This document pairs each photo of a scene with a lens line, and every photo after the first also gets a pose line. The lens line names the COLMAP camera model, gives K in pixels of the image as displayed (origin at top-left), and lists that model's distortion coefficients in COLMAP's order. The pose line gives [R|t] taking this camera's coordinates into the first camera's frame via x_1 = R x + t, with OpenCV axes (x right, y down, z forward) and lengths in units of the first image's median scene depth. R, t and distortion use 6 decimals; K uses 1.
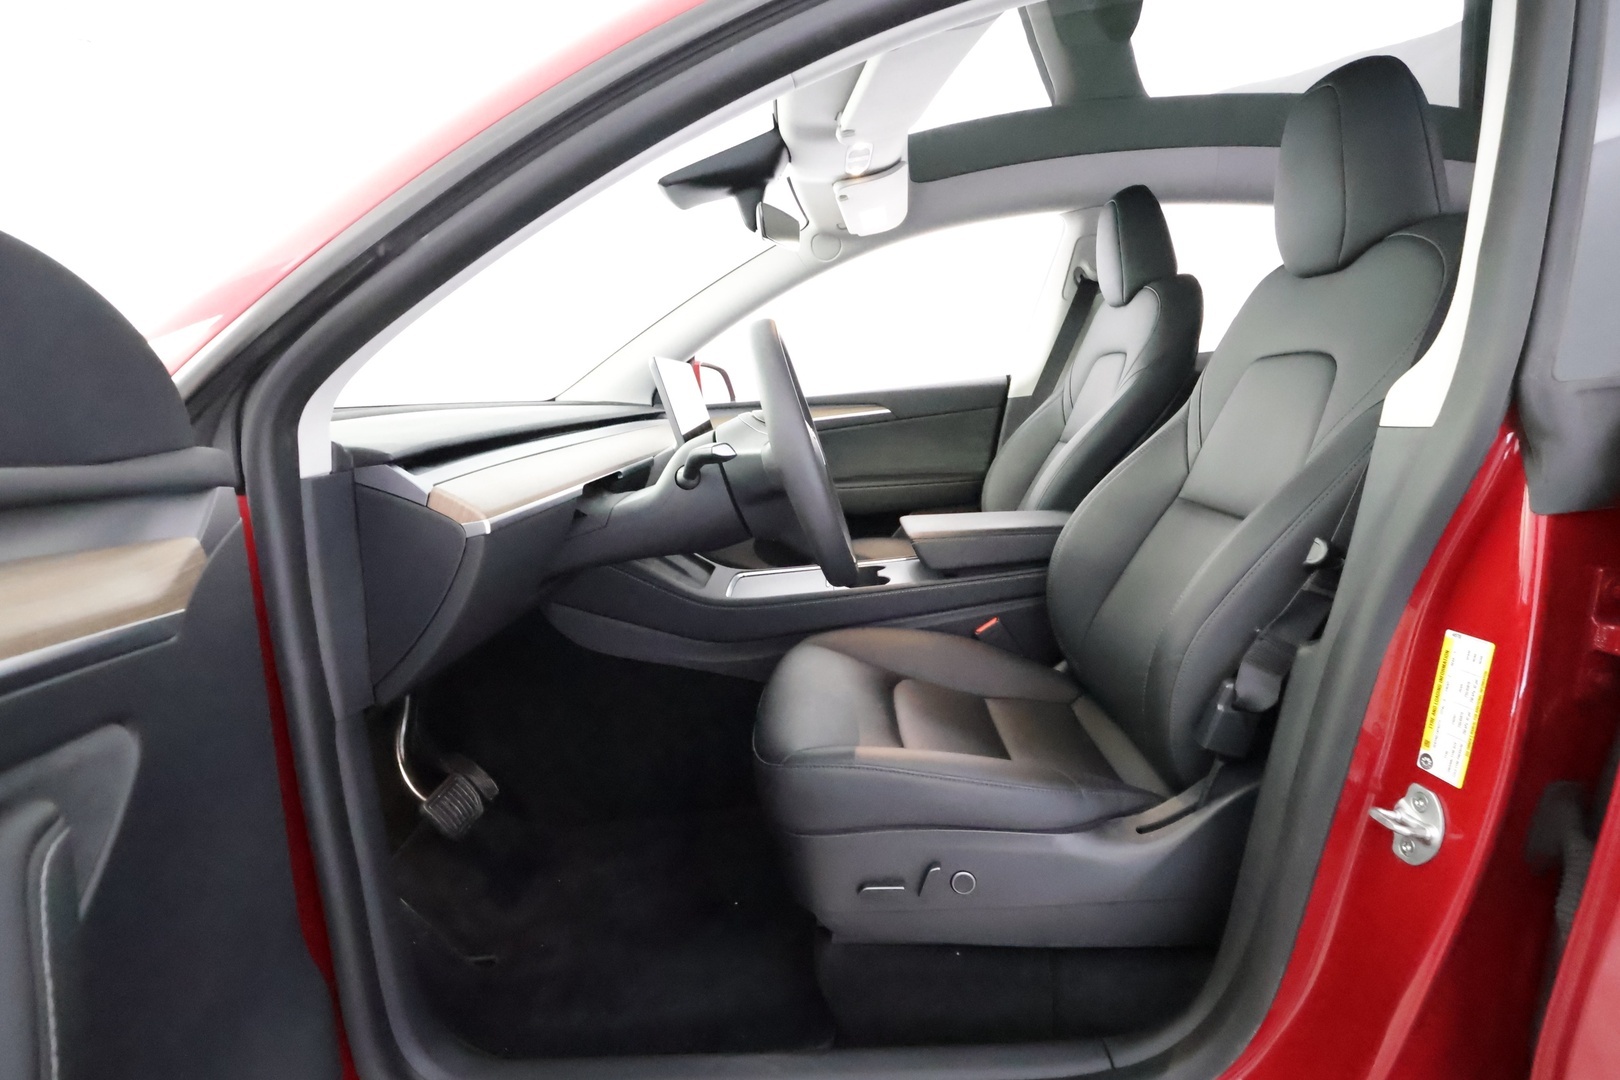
lens RADIAL K [[817.5, 0, 810.0], [0, 817.5, 540.0], [0, 0, 1]] dist [-0.001752, 0.000285]
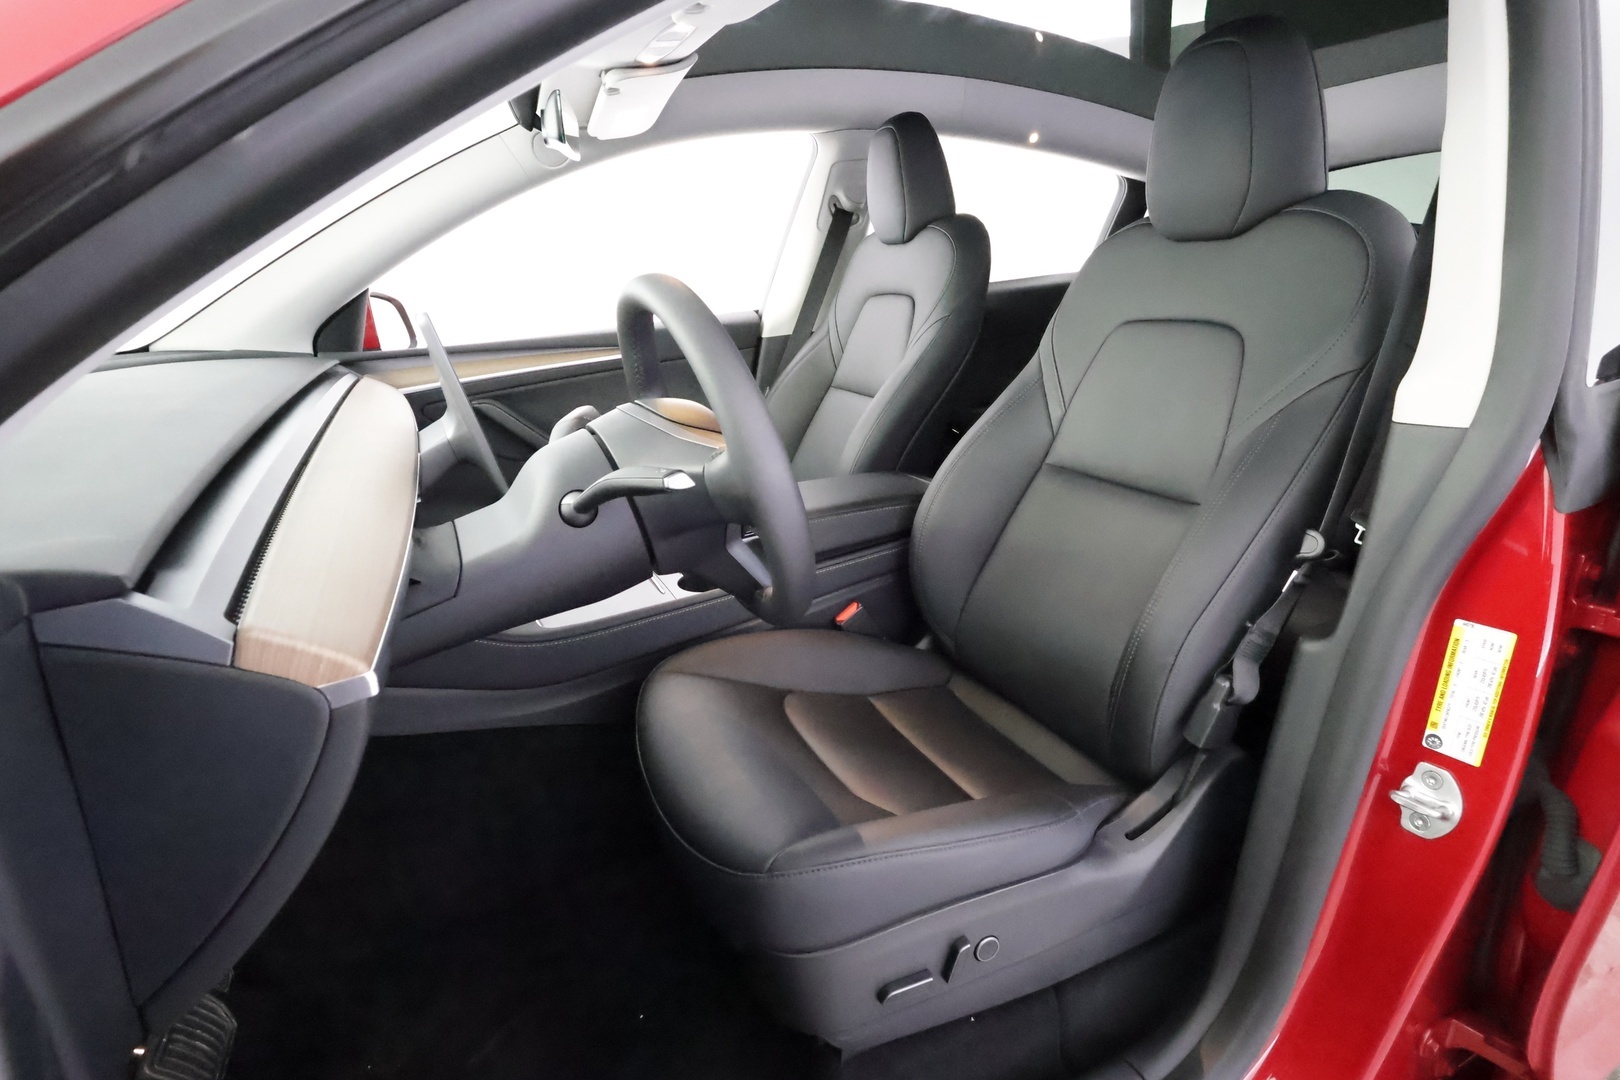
lens RADIAL K [[817.5, 0, 810.0], [0, 817.5, 540.0], [0, 0, 1]] dist [-0.001752, 0.000285]
pose [[0.894406, -0.118022, 0.431404, -0.306870], [0.071565, 0.989892, 0.122440, -0.135918], [-0.441494, -0.078637, 0.893812, 0.331119]]
